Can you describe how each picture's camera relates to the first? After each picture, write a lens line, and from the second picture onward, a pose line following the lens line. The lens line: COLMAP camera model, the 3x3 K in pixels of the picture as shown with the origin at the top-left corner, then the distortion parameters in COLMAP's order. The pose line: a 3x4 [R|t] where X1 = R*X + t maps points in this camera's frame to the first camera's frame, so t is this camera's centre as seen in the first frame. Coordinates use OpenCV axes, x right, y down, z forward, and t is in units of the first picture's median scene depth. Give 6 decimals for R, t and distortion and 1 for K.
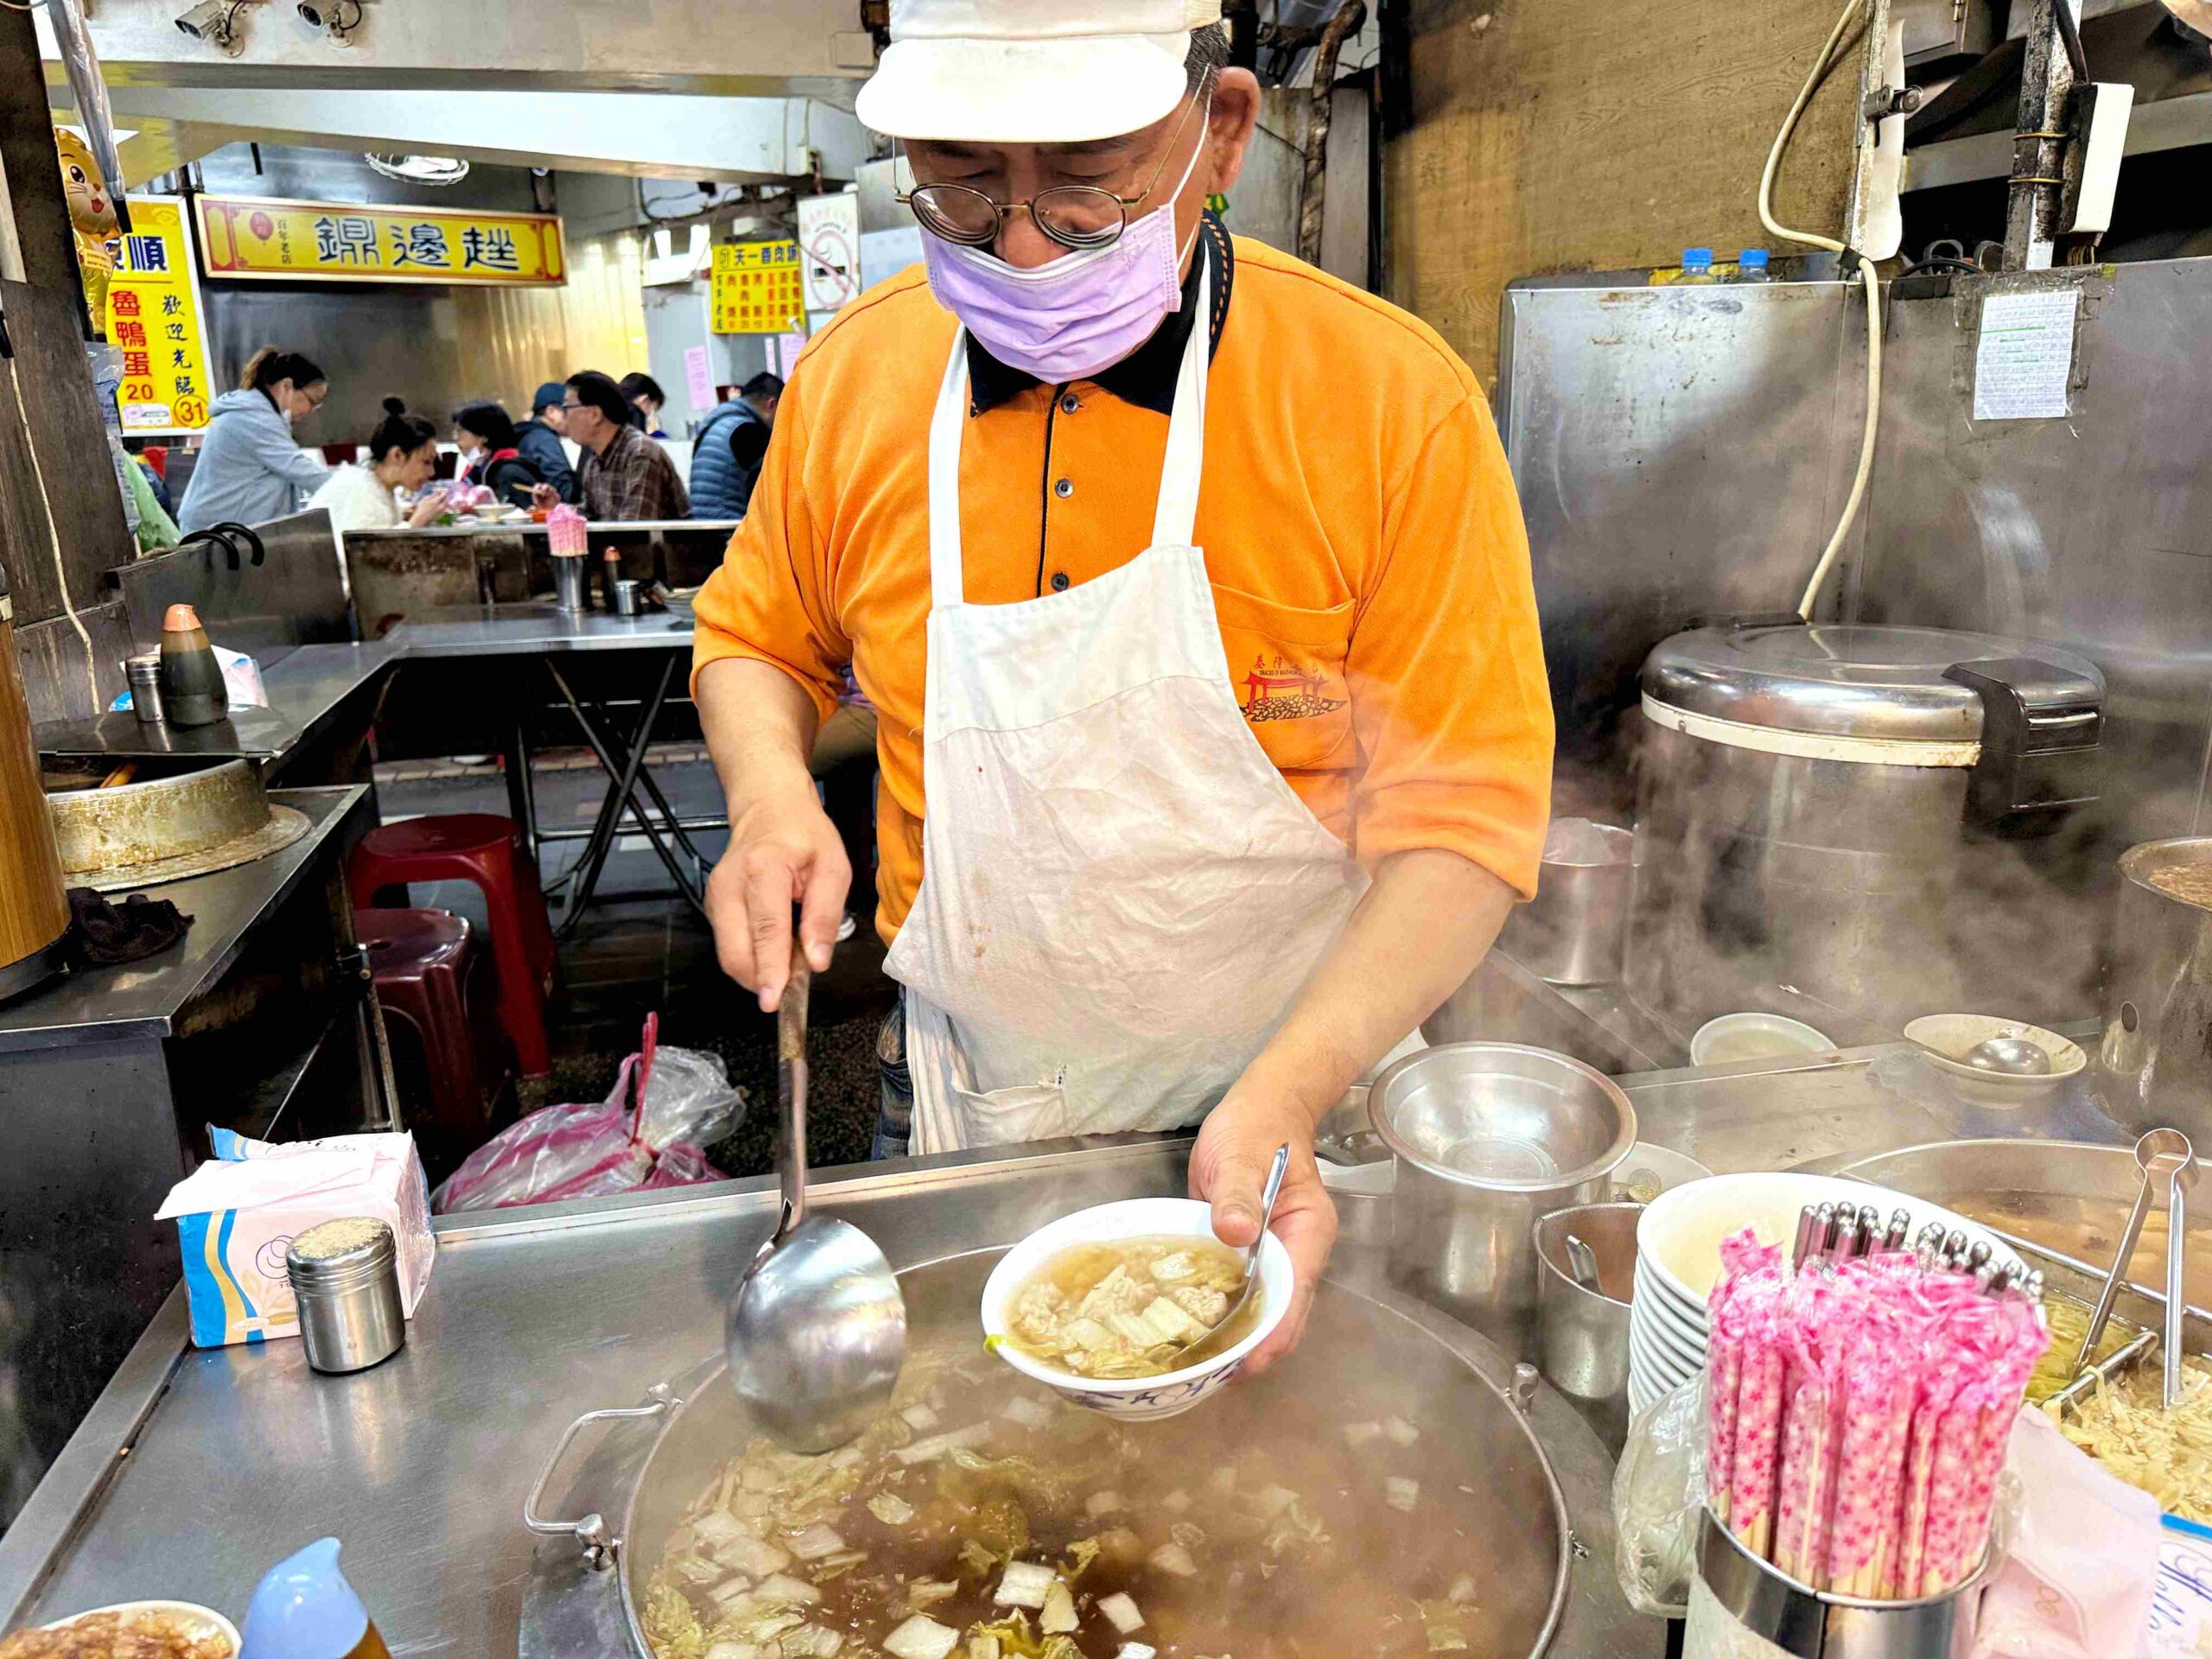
lens RADIAL K [[1582.4, 0, 1106.0], [0, 1582.4, 829.5], [0, 0, 1]] dist [0.006742, -0.083790]
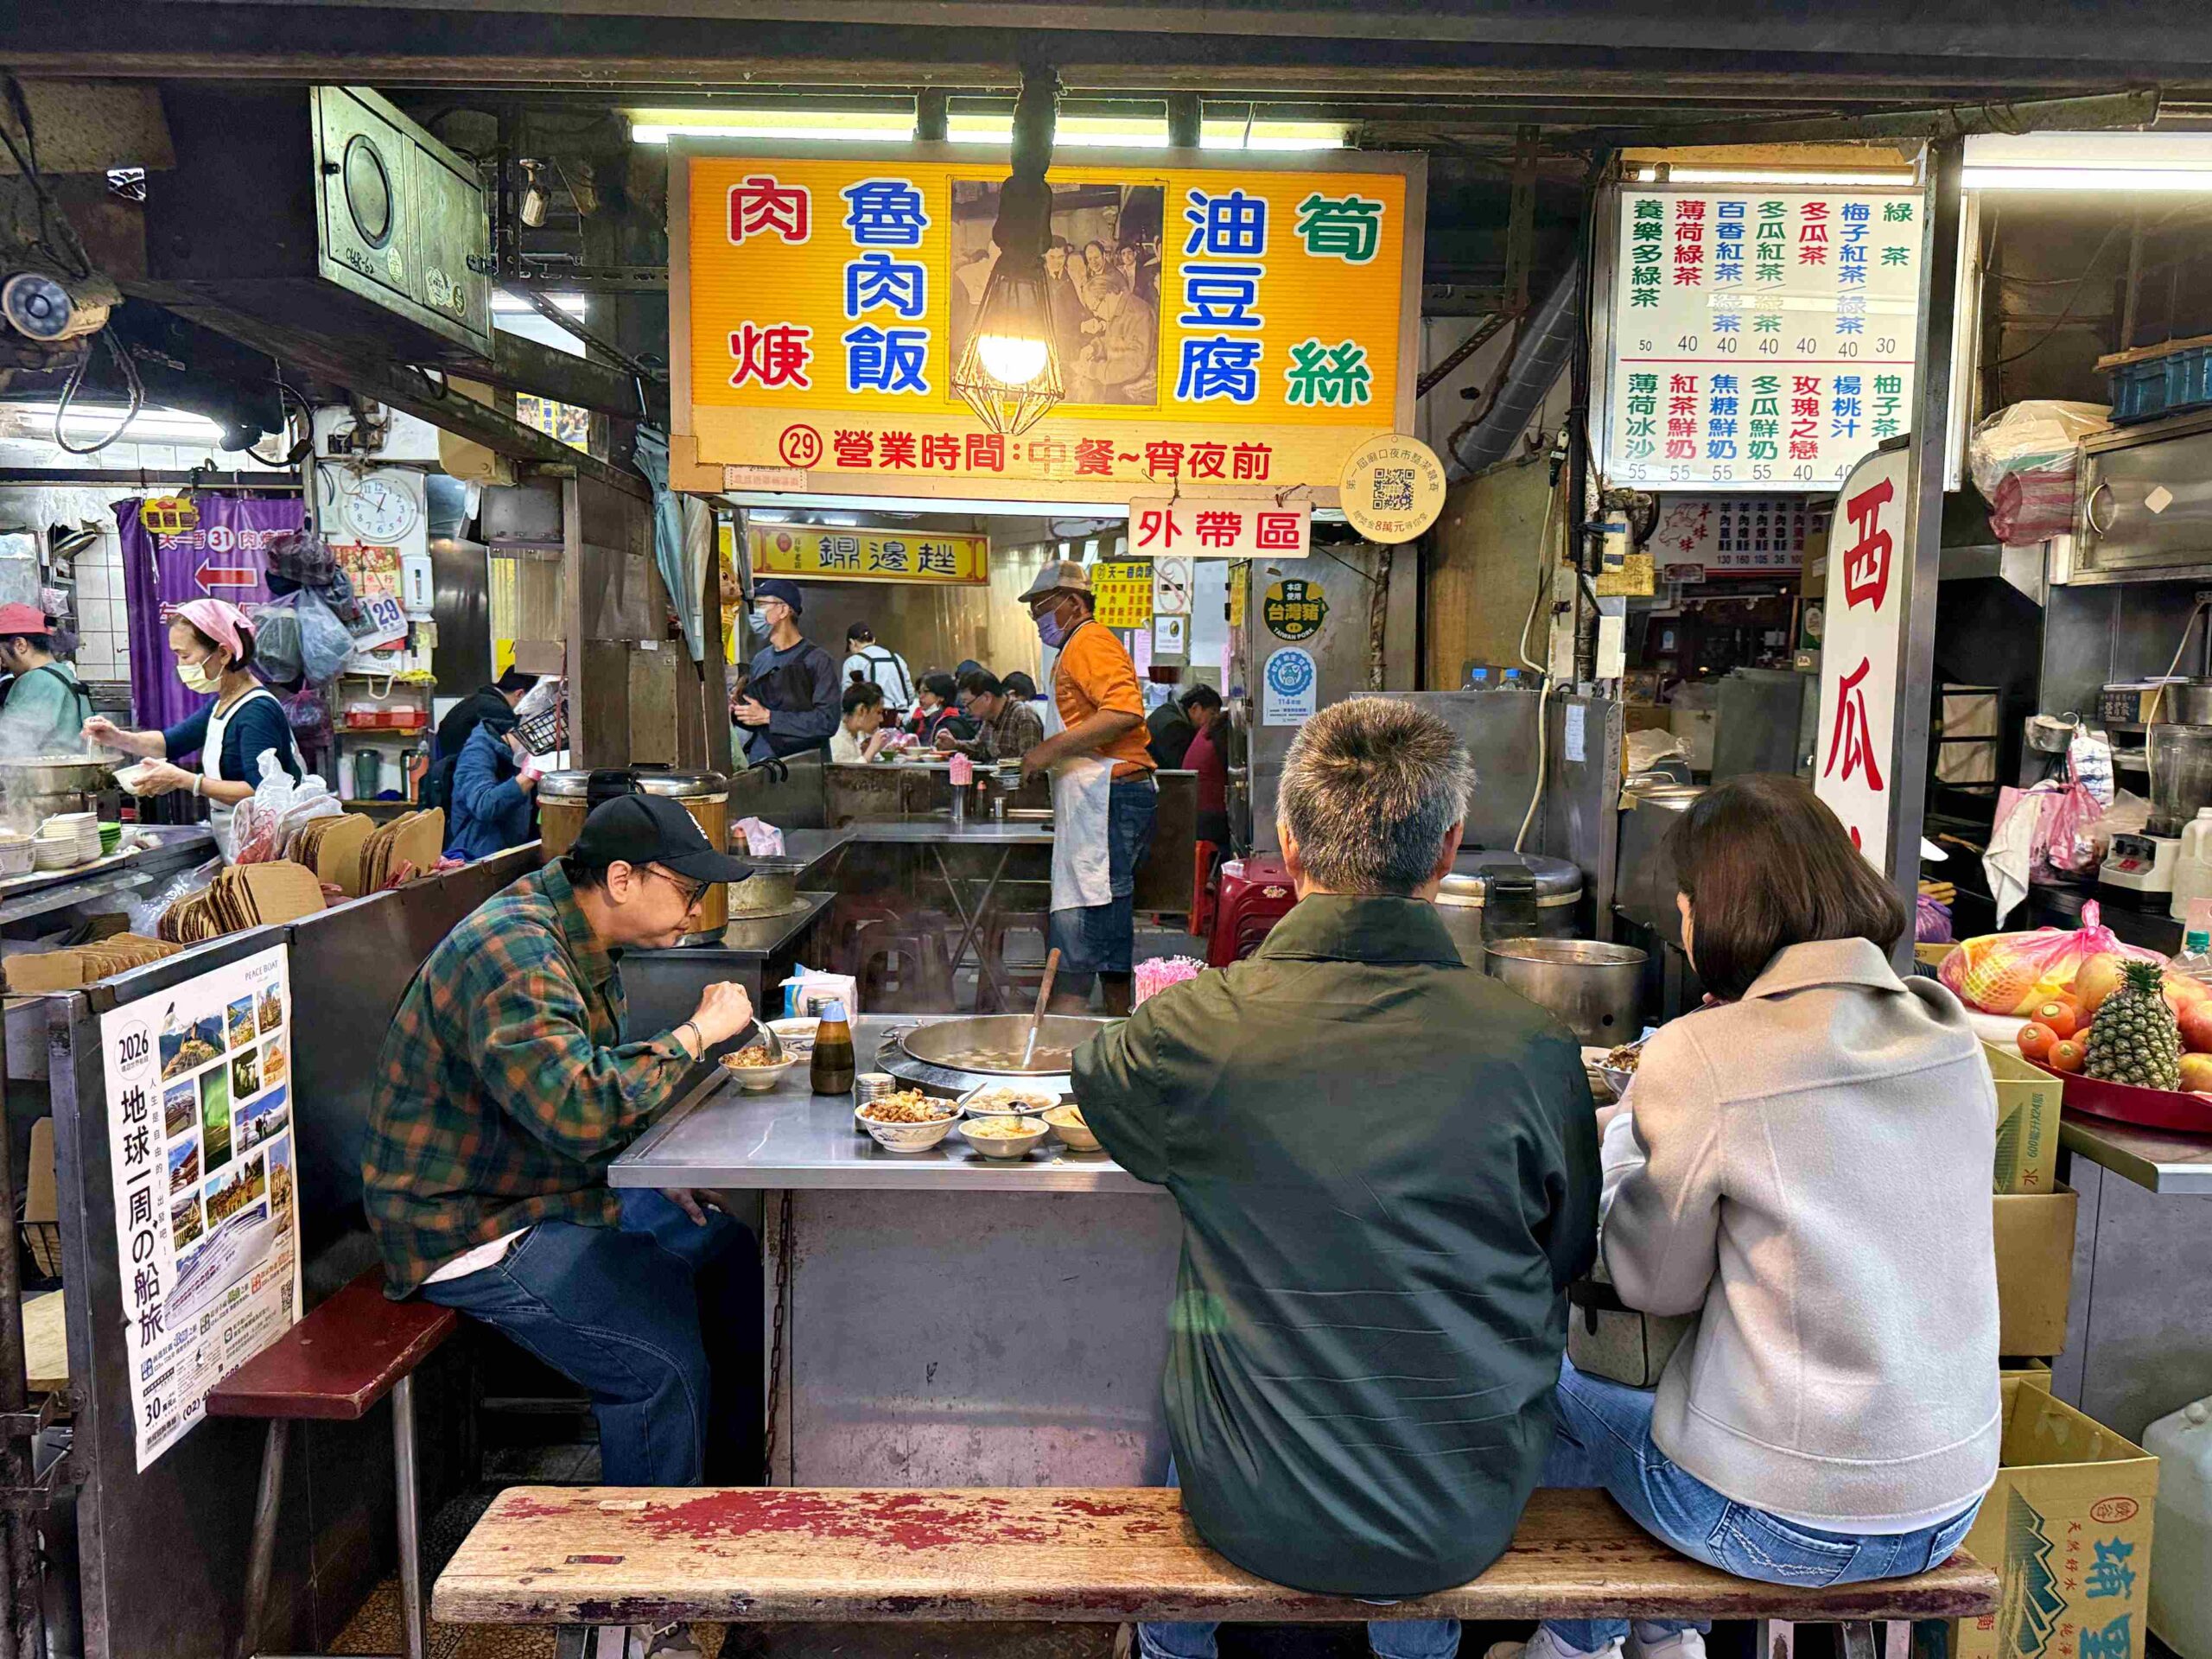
lens RADIAL K [[1541.3, 0, 1106.0], [0, 1541.3, 829.5], [0, 0, 1]] dist [-0.000740, -0.000088]
pose [[0.968633, 0.059371, -0.241298, 0.098655], [-0.094850, 0.985854, -0.138183, 0.038153], [0.229681, 0.156736, 0.960563, -0.242132]]
